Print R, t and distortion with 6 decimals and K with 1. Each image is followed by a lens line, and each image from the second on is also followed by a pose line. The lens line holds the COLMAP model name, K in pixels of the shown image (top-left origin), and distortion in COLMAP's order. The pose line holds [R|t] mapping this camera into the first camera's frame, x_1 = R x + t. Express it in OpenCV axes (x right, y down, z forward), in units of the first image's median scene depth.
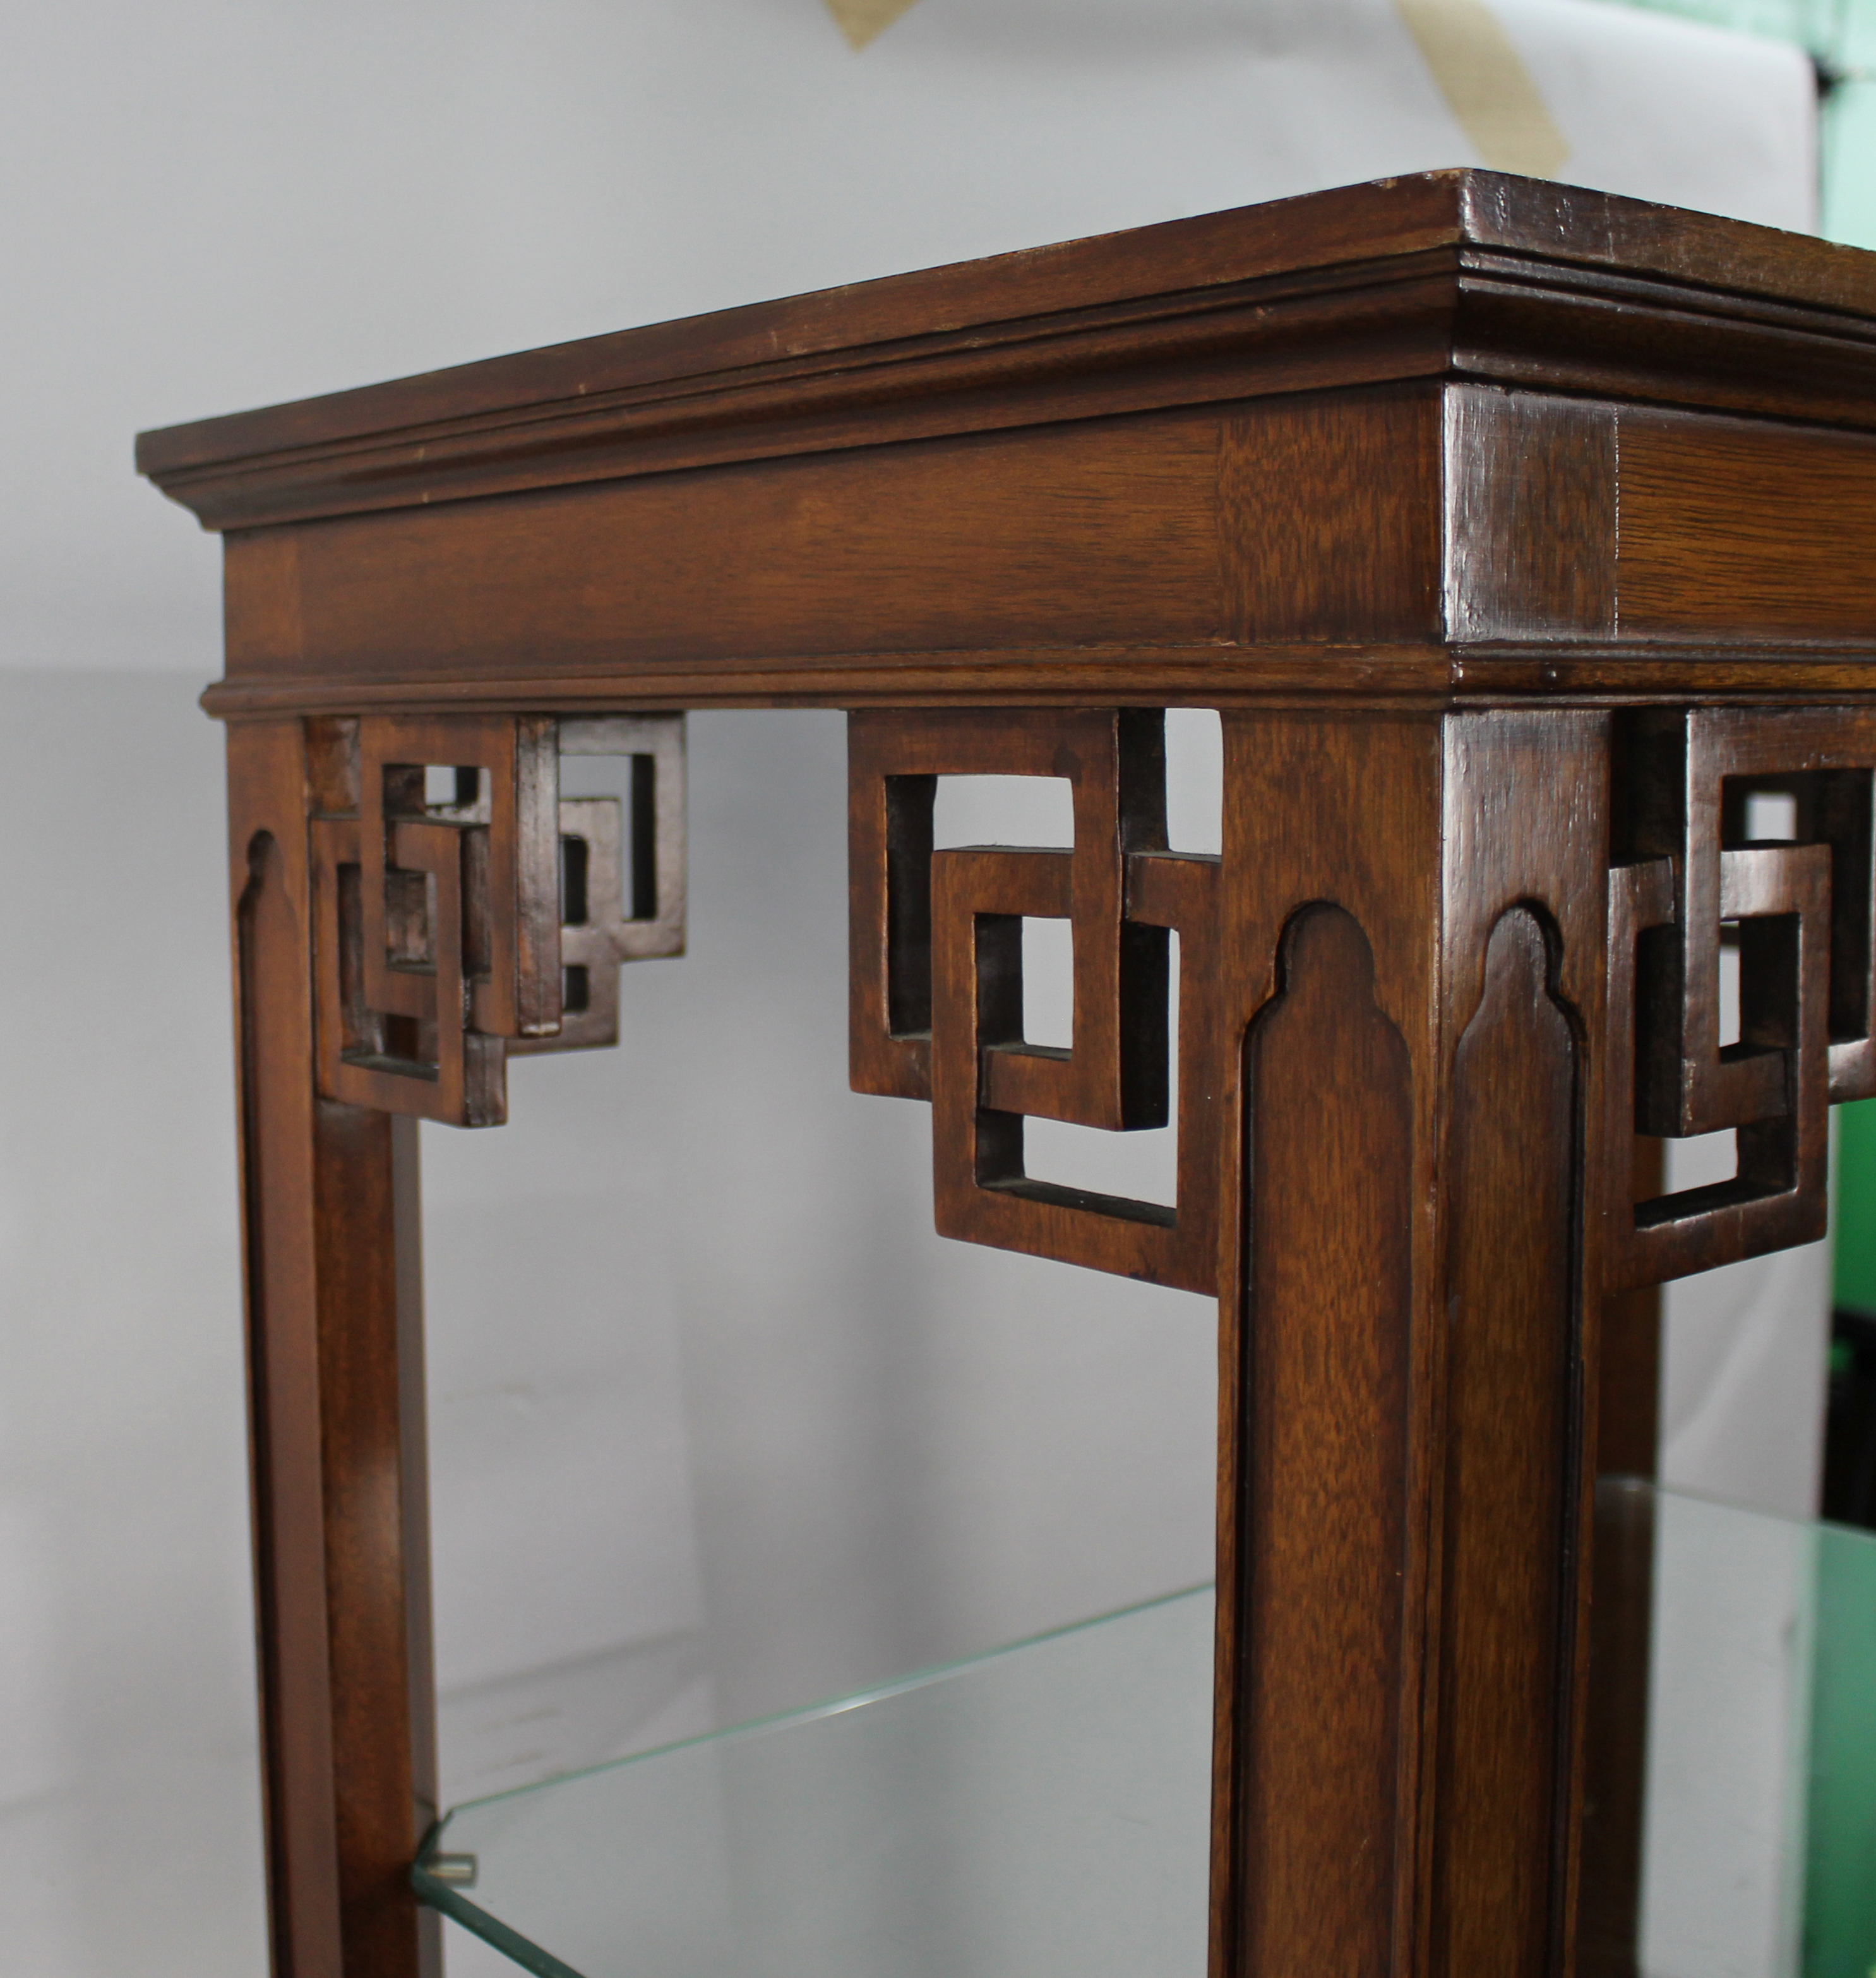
lens RADIAL K [[2656.9, 0, 936.7], [0, 2656.9, 945.9], [0, 0, 1]] dist [-0.107745, -0.026051]
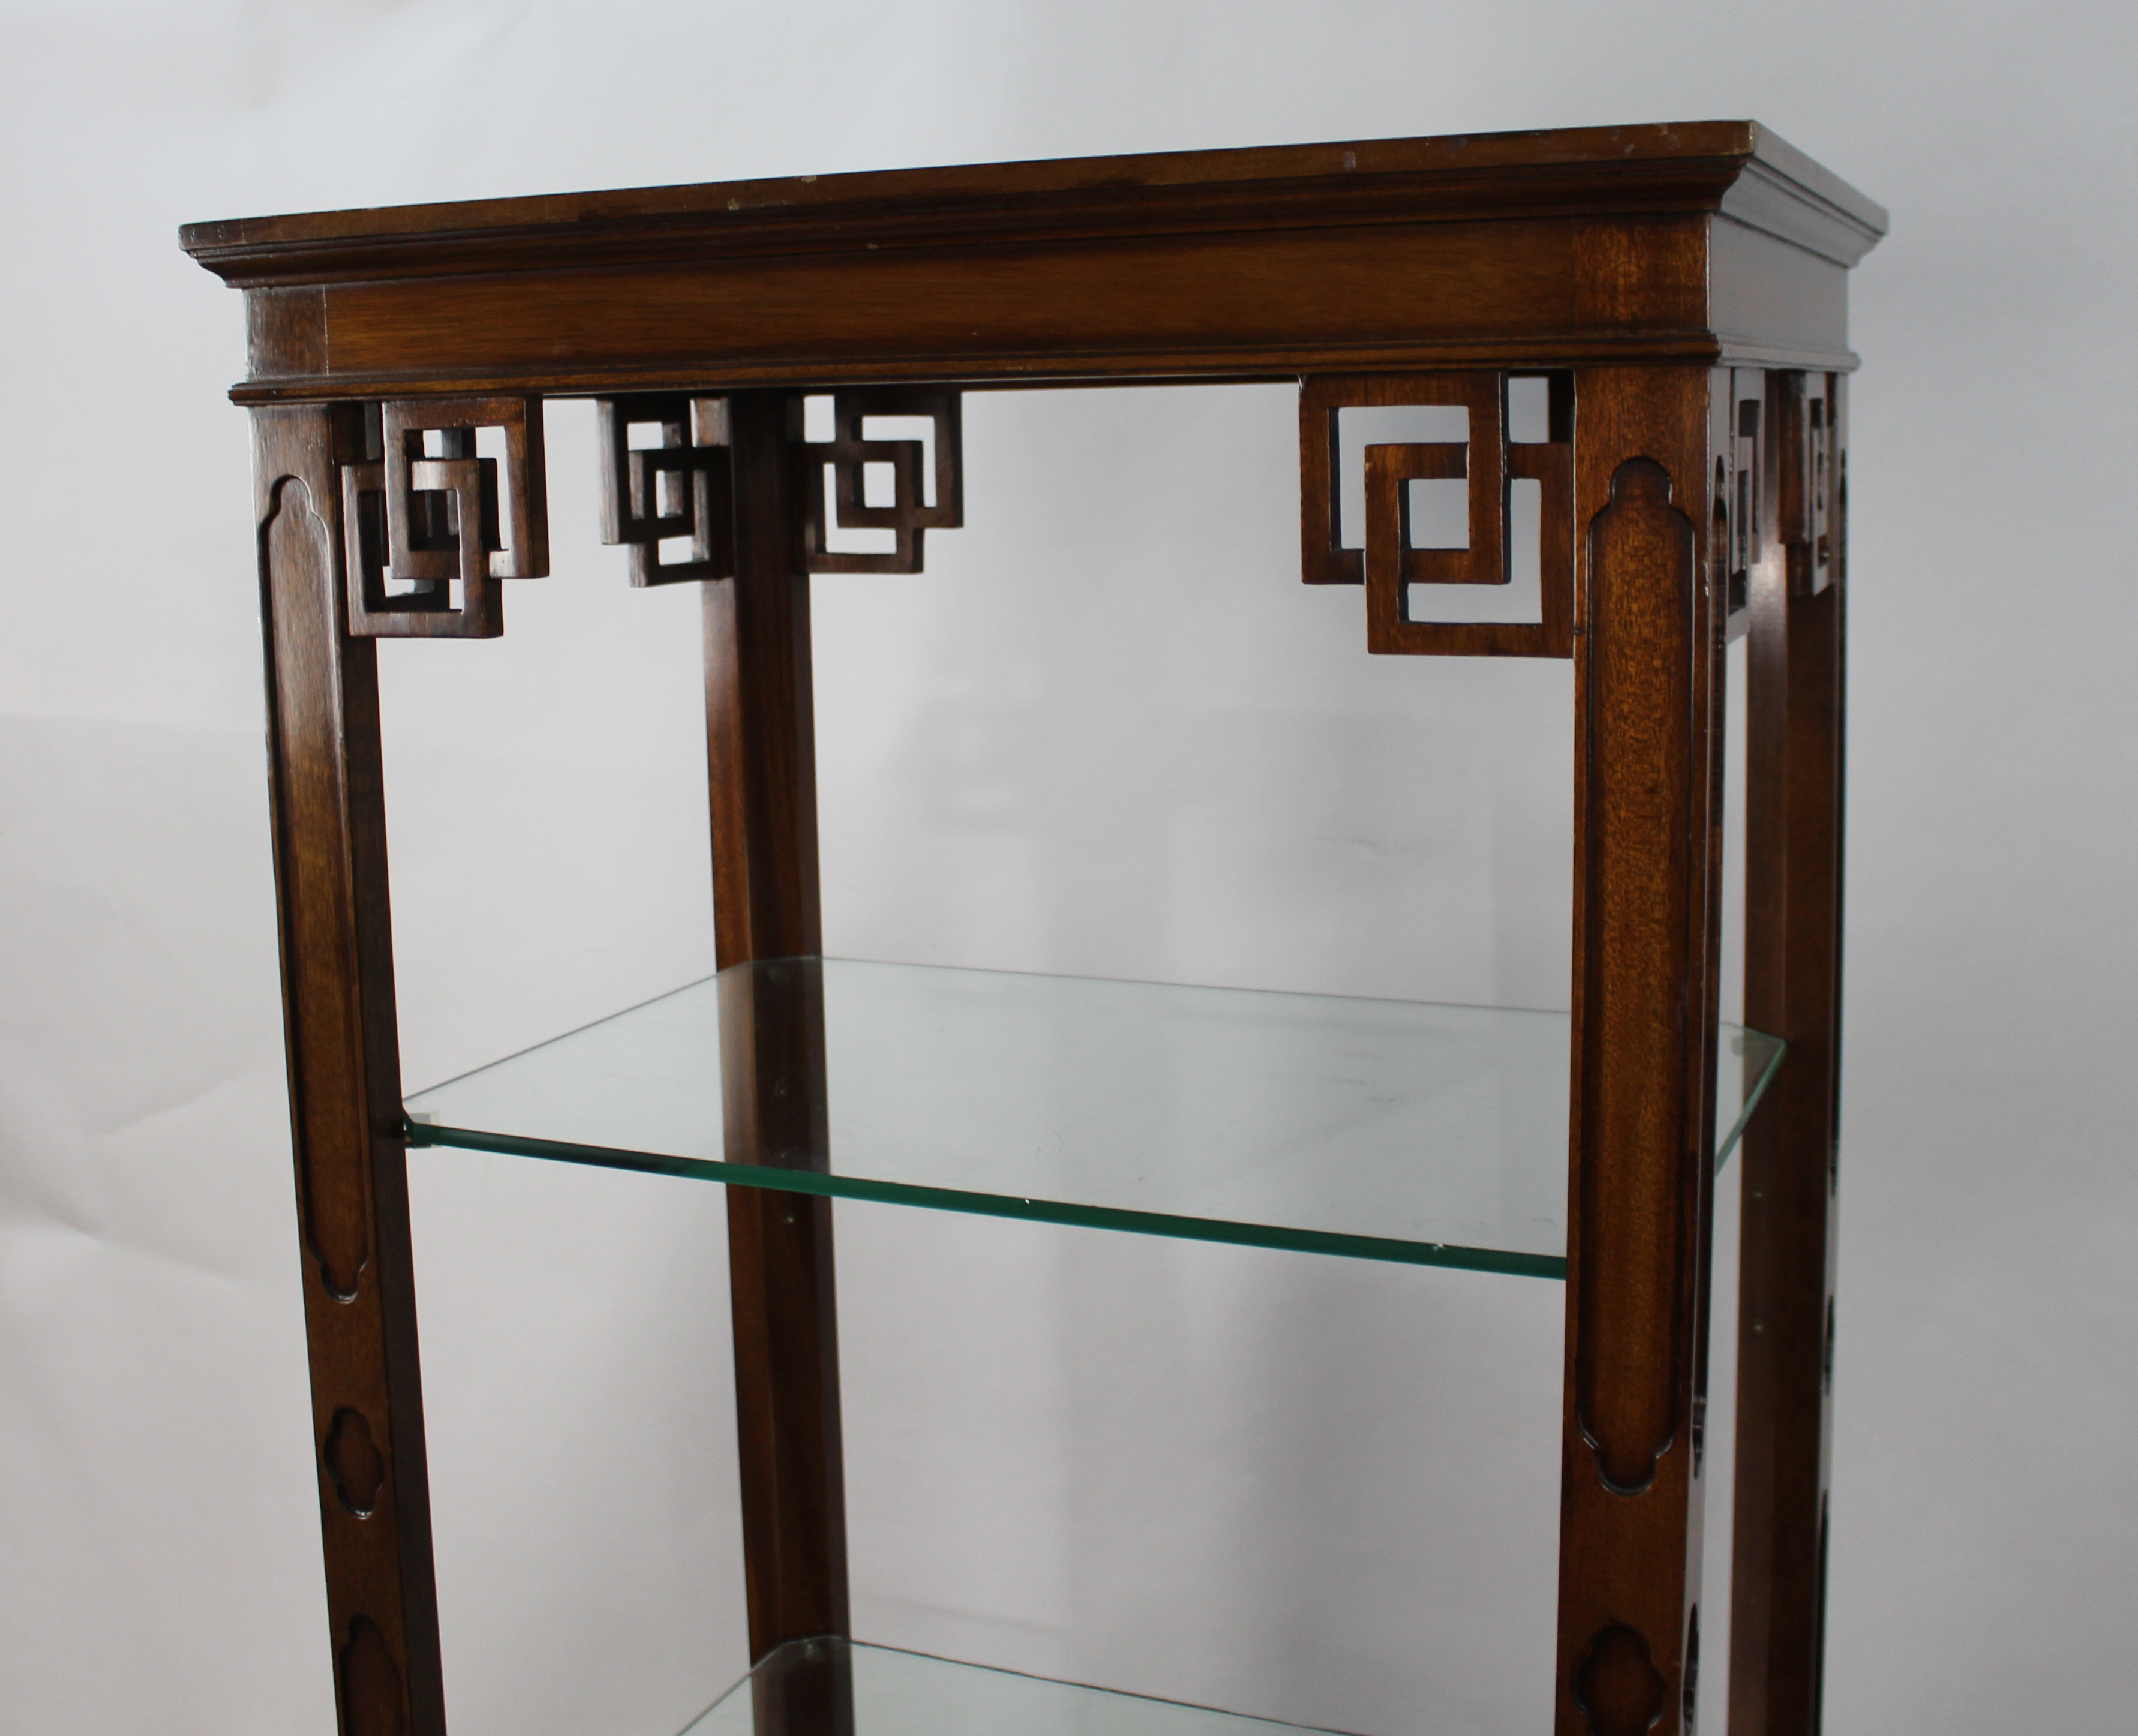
lens RADIAL K [[2568.2, 0, 1063.5], [0, 2568.2, 717.2], [0, 0, 1]] dist [-0.121364, 0.045842]
pose [[0.446845, 0.106847, -0.888208, 2.791918], [-0.061184, 0.994167, 0.088813, -0.048920], [0.892517, 0.014658, 0.450776, 0.524696]]
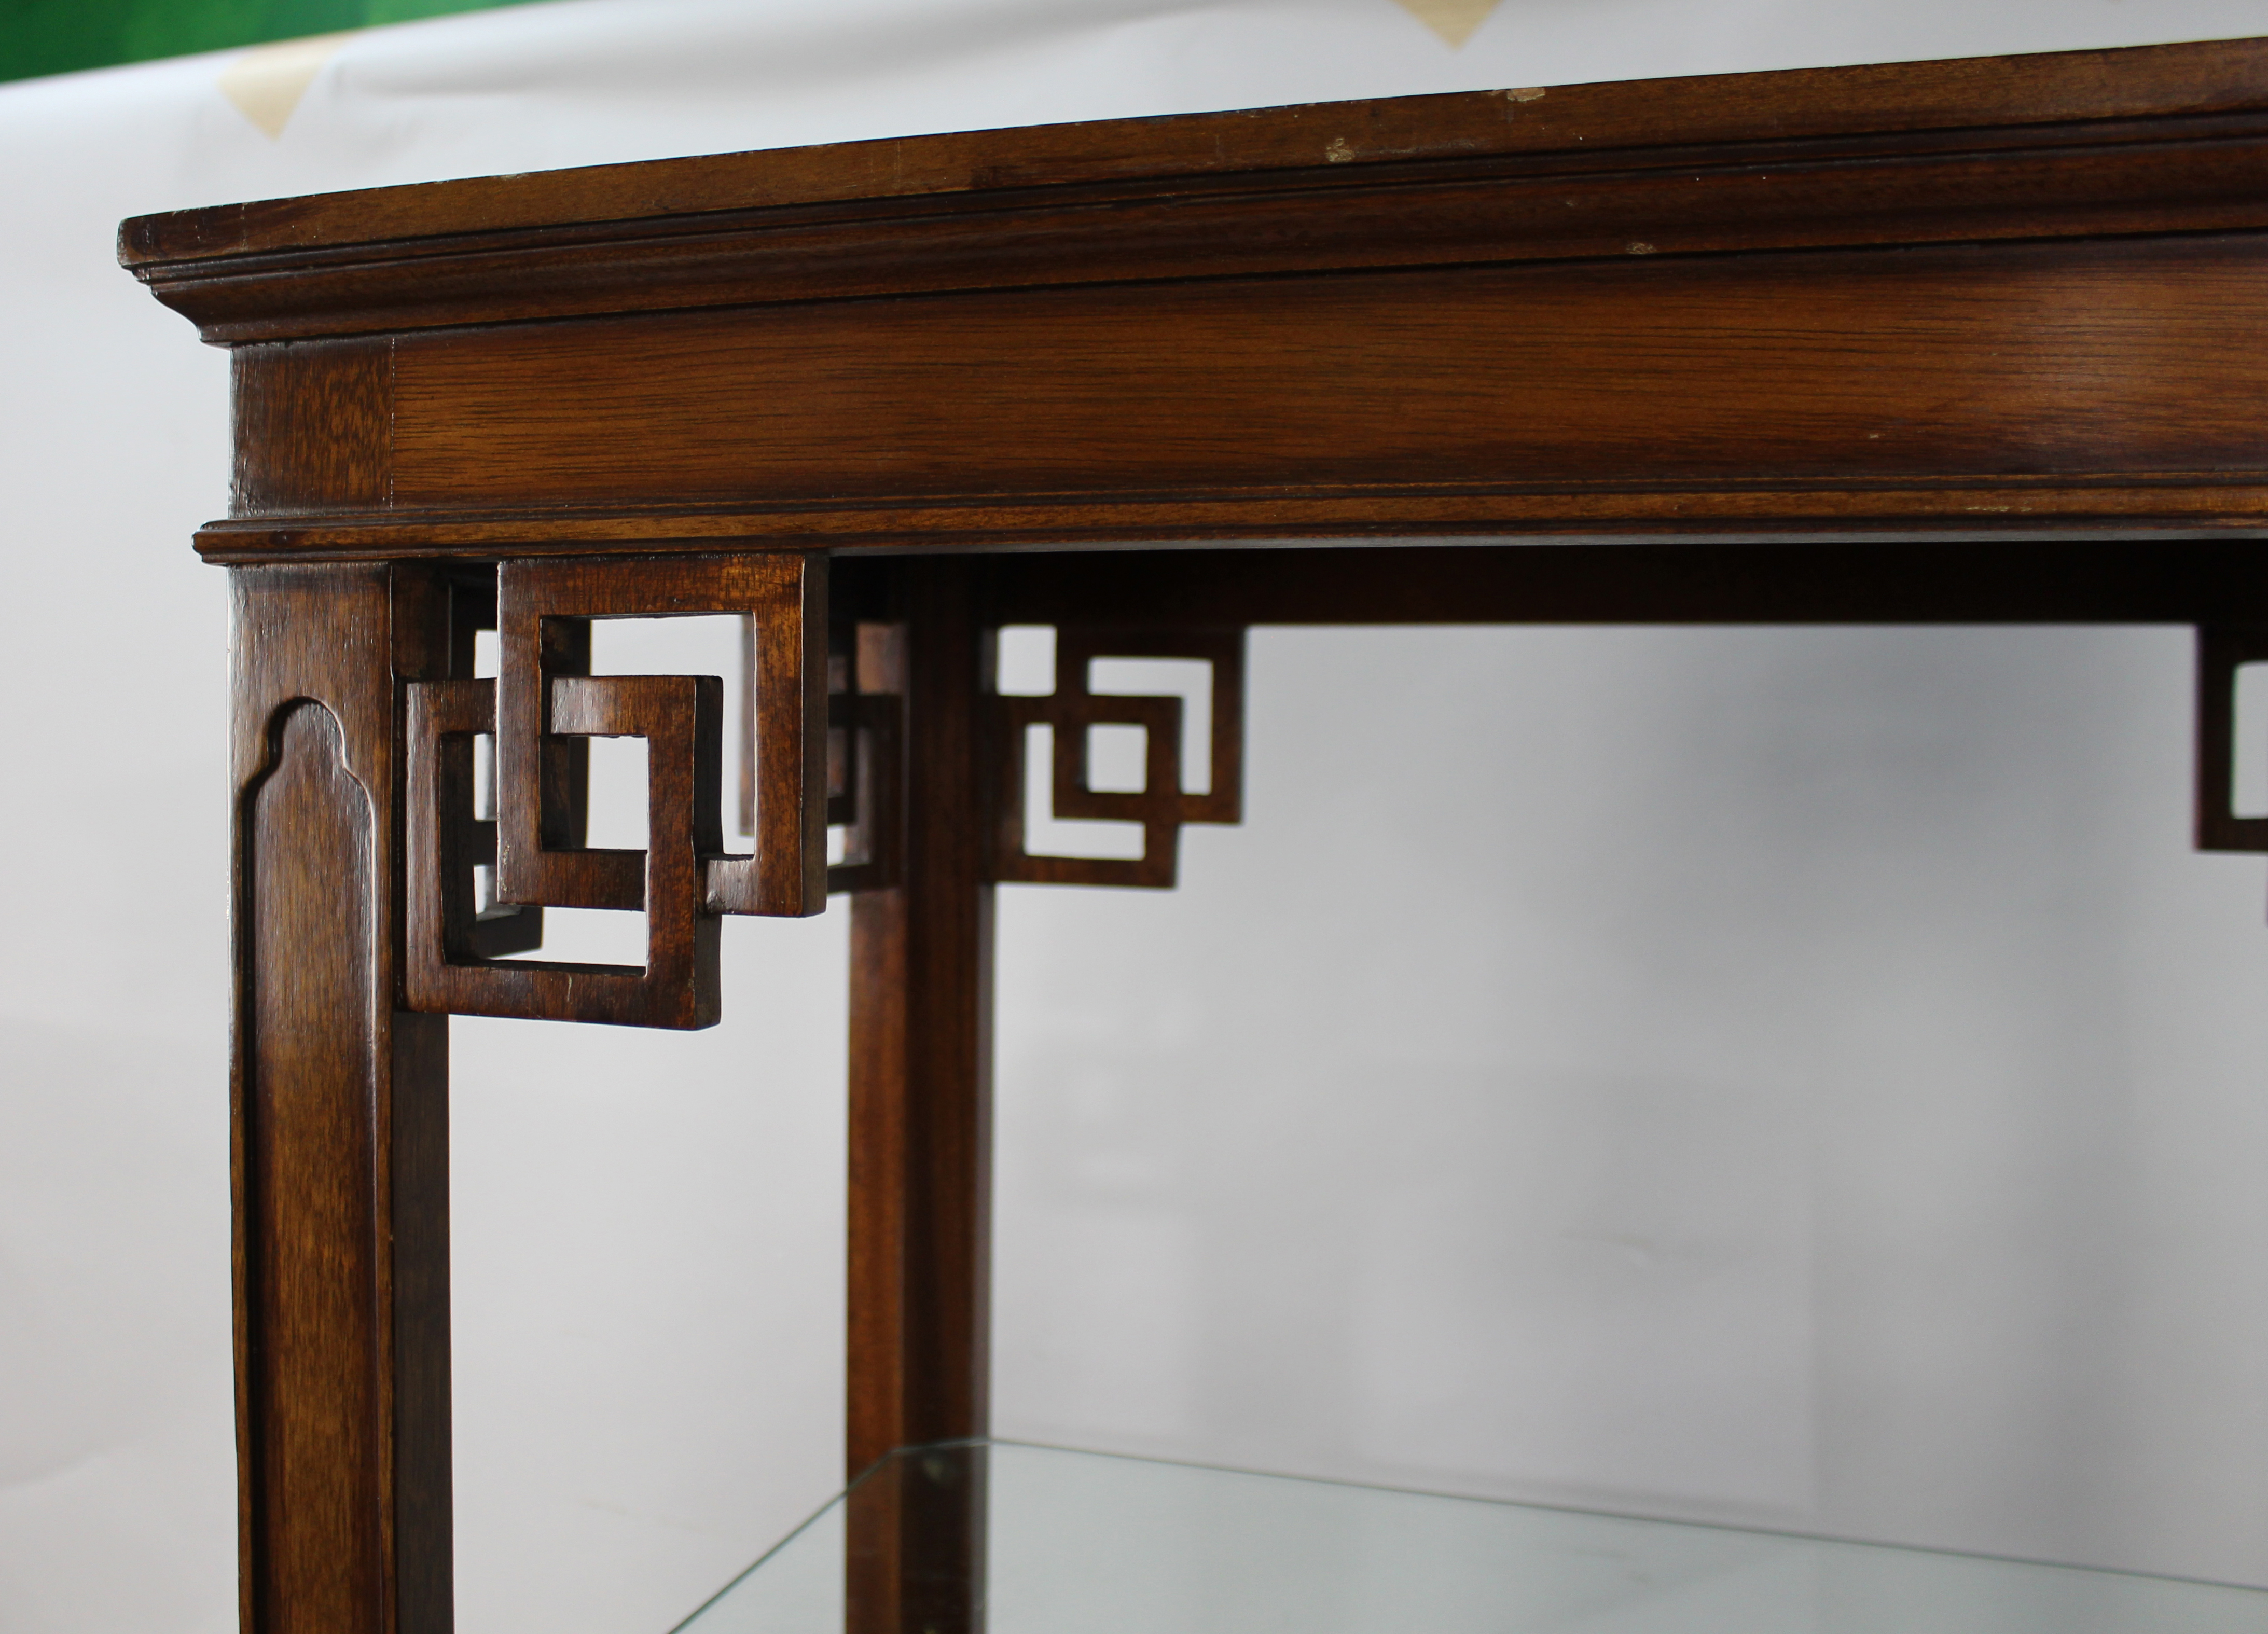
lens RADIAL K [[2212.3, 0, 947.2], [0, 2212.3, 789.5], [0, 0, 1]] dist [-0.111021, 0.010801]
pose [[0.492857, 0.047436, -0.868816, 1.364850], [-0.091359, 0.995815, 0.002544, -0.003204], [0.865301, 0.078120, 0.495128, 0.696643]]
